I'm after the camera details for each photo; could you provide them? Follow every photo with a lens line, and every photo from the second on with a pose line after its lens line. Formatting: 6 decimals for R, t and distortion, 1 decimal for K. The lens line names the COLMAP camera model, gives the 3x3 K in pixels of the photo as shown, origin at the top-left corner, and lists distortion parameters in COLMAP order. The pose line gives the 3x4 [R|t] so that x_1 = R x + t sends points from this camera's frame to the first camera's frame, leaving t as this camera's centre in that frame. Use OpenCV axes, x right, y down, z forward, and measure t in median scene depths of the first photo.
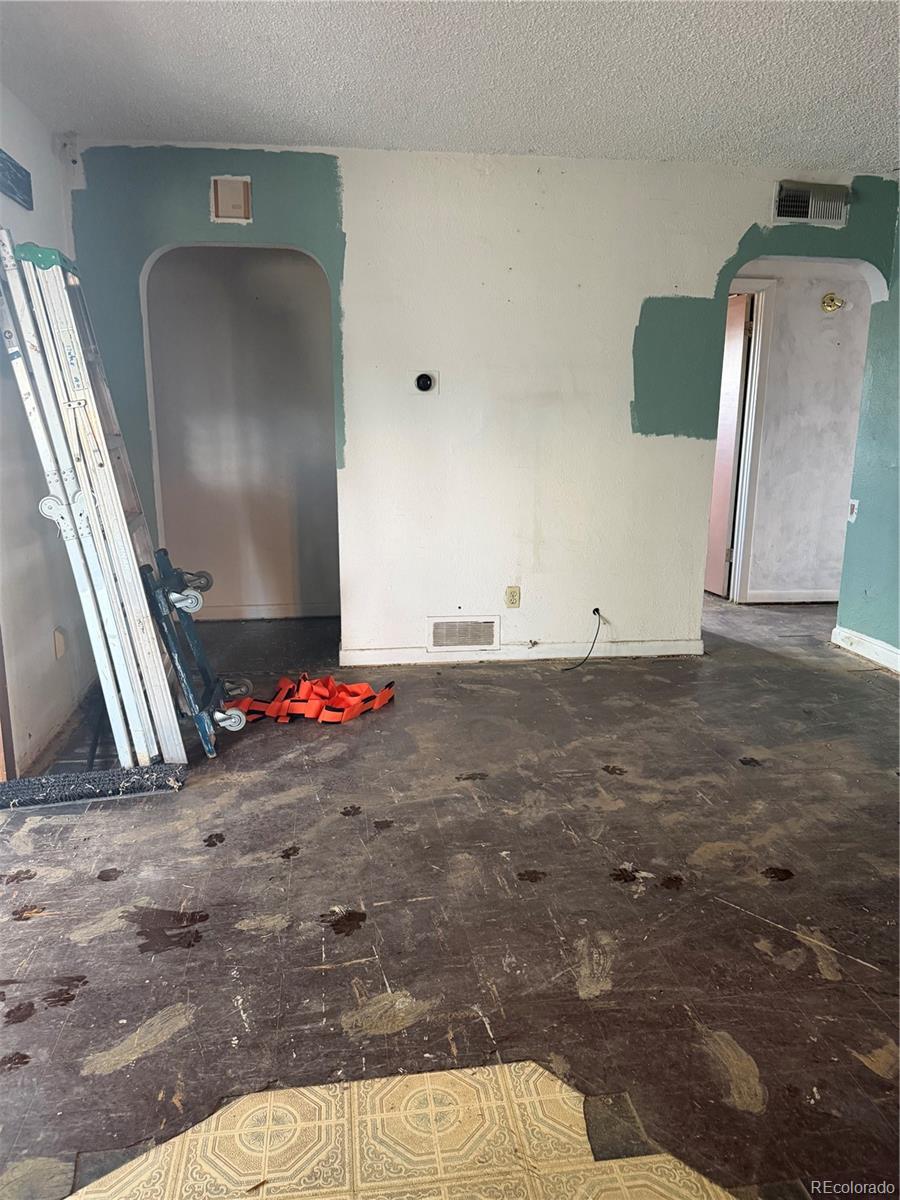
lens RADIAL K [[834.9, 0, 450.0], [0, 834.9, 600.0], [0, 0, 1]] dist [0.049601, -0.073587]
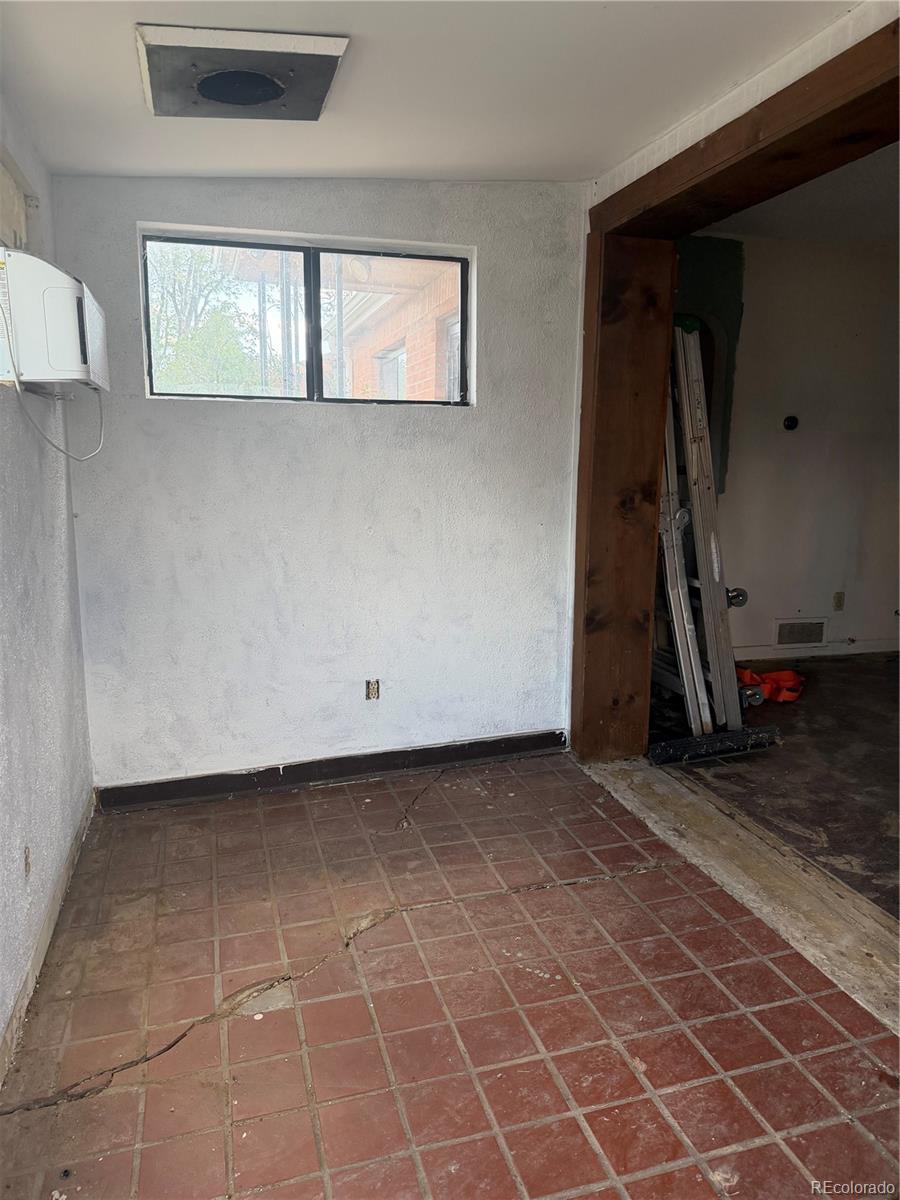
lens RADIAL K [[834.9, 0, 450.0], [0, 834.9, 600.0], [0, 0, 1]] dist [0.049601, -0.073587]
pose [[0.990147, -0.014570, 0.139269, -0.880550], [0.020899, 0.998809, -0.044093, 0.048056], [-0.138460, 0.046570, 0.989272, -0.159328]]
